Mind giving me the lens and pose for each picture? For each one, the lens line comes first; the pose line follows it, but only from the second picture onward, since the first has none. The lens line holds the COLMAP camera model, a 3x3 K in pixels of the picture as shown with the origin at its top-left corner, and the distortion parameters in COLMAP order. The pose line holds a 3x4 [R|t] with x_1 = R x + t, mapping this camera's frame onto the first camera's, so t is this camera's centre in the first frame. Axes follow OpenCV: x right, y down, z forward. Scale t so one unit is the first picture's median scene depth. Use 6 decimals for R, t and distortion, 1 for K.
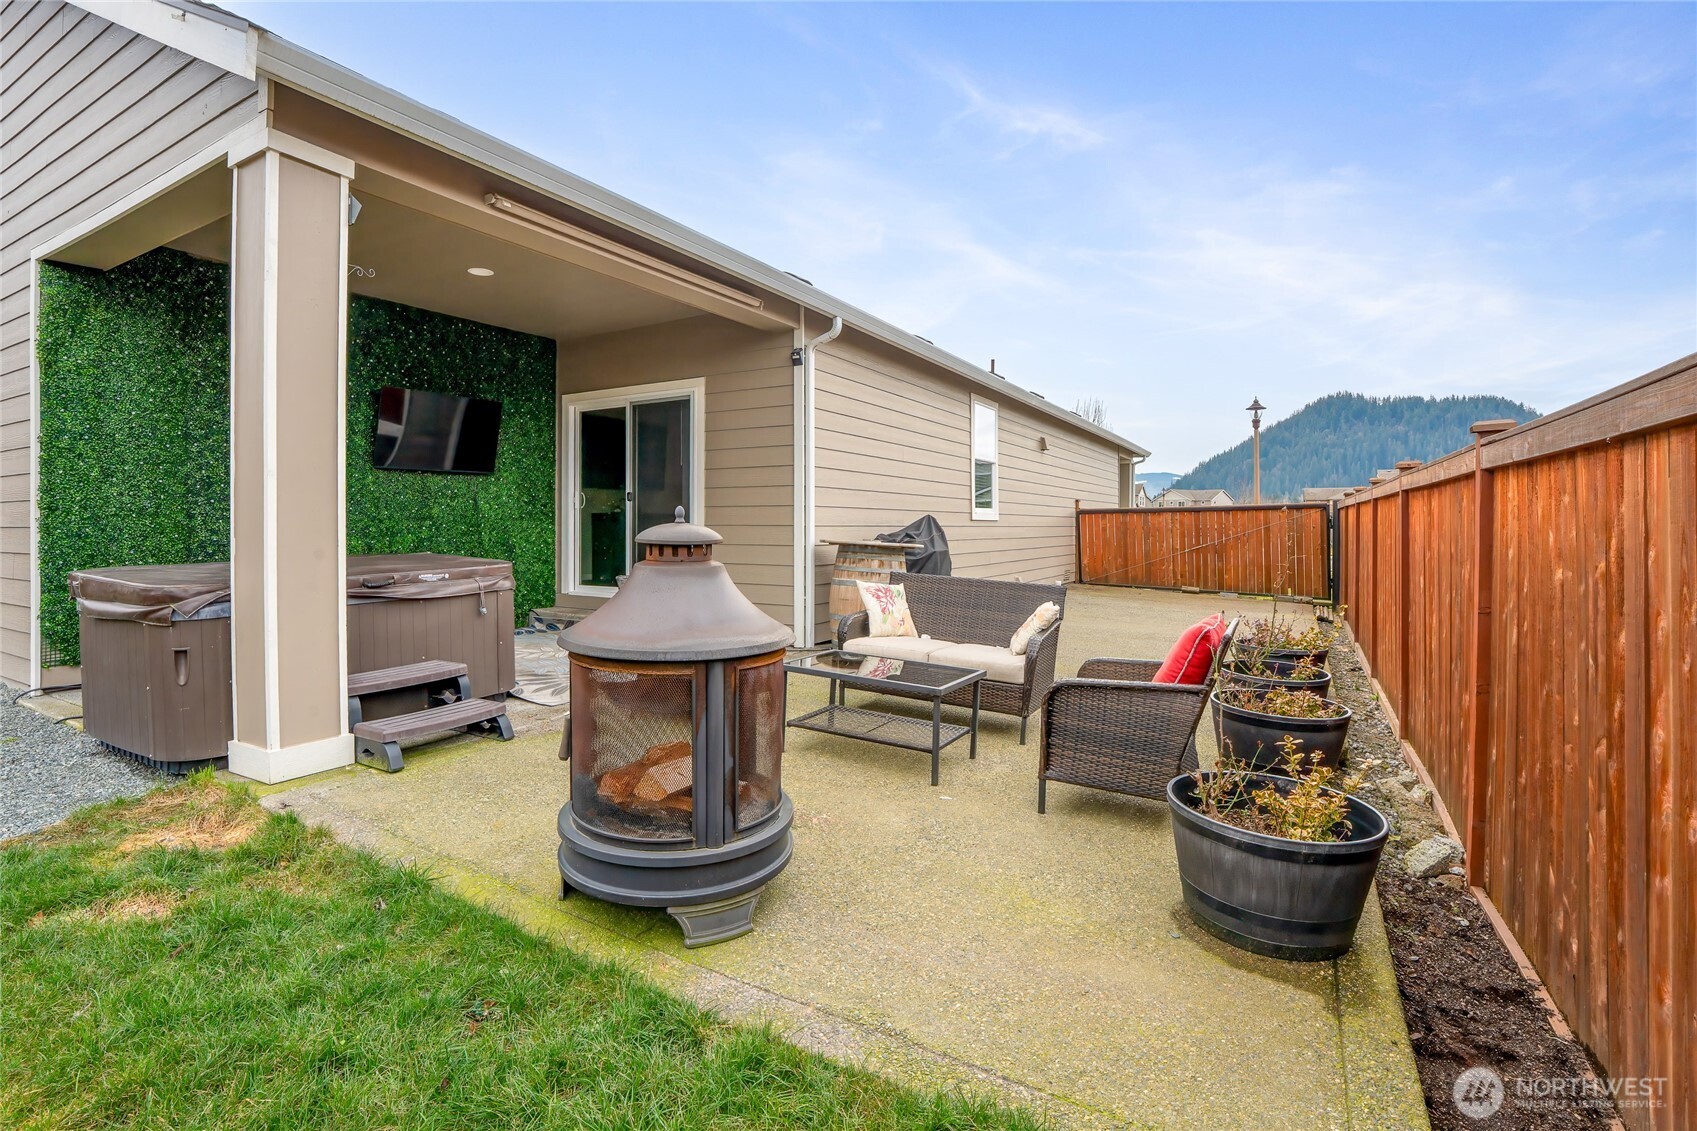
lens RADIAL K [[793.3, 0, 810.0], [0, 793.3, 524.4], [0, 0, 1]] dist [-0.058574, 0.009752]
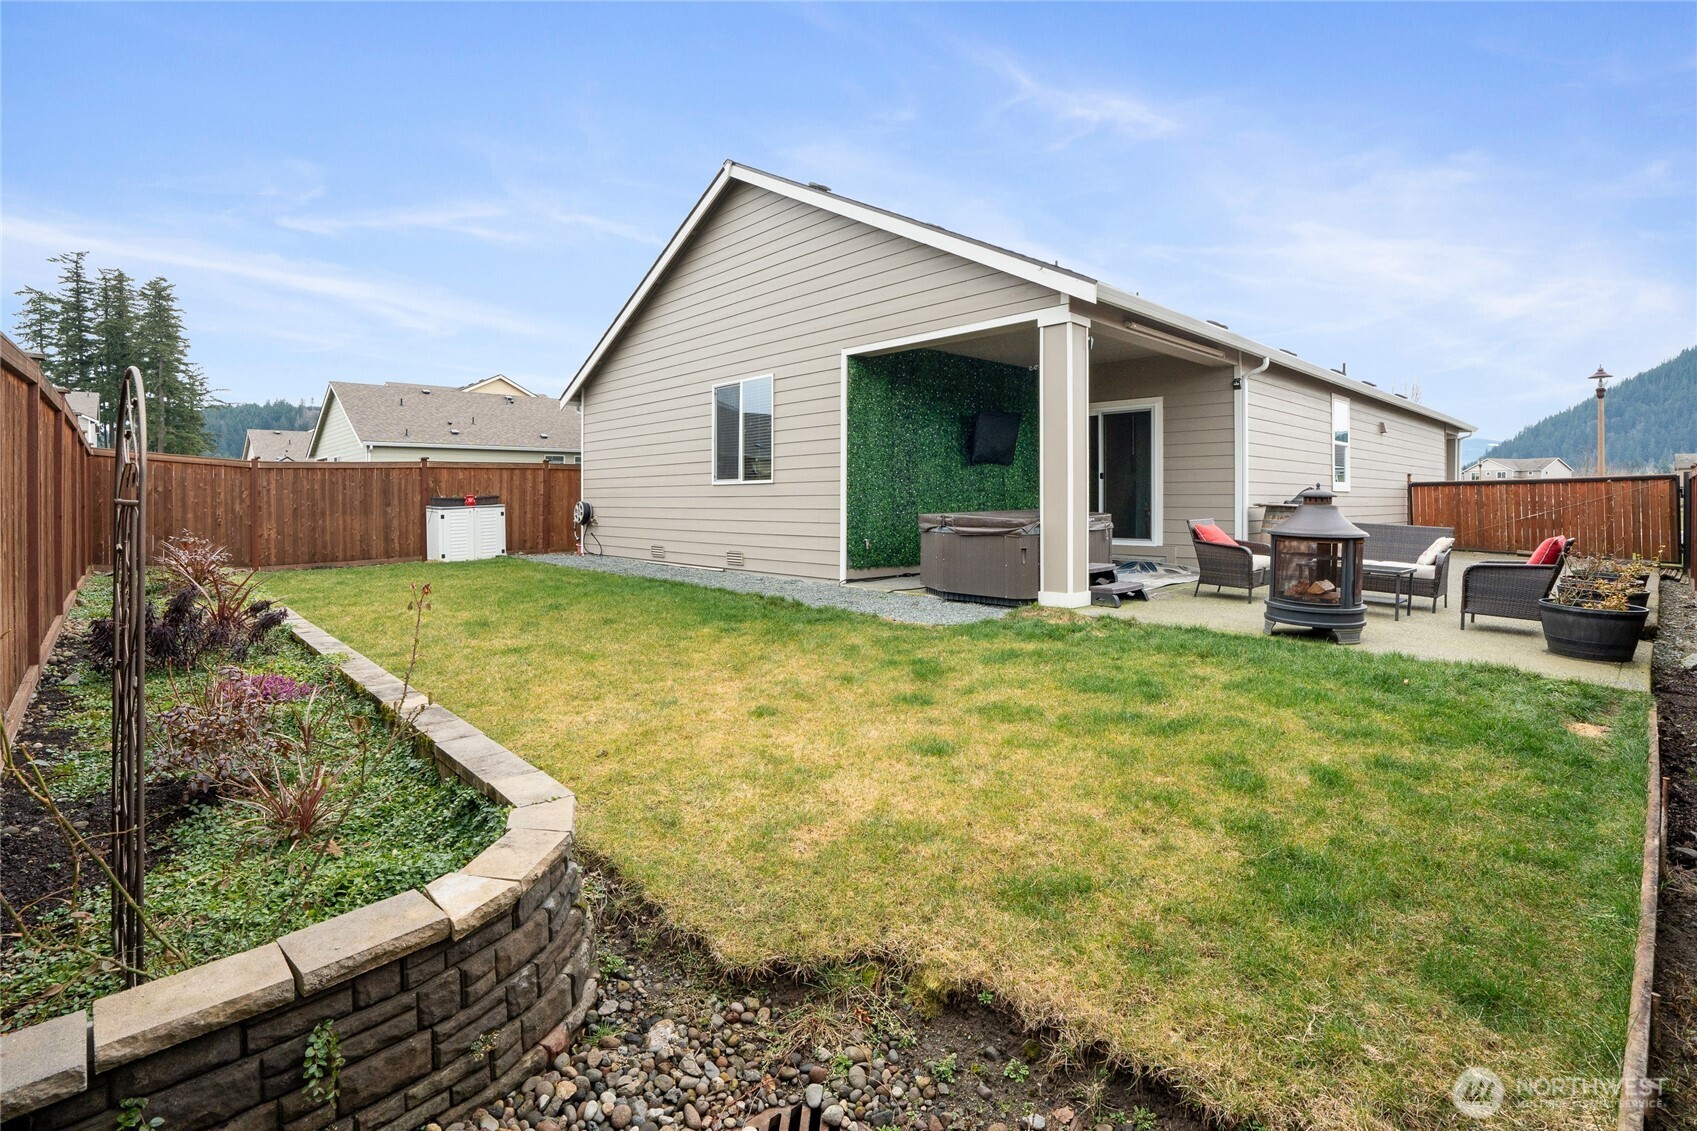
lens RADIAL K [[793.3, 0, 814.3], [0, 793.3, 508.7], [0, 0, 1]] dist [-0.058574, 0.009752]
pose [[0.958017, -0.001311, -0.286707, -0.331303], [0.003835, 0.999959, 0.008245, 0.012535], [0.286684, -0.008998, 0.957983, -0.611281]]
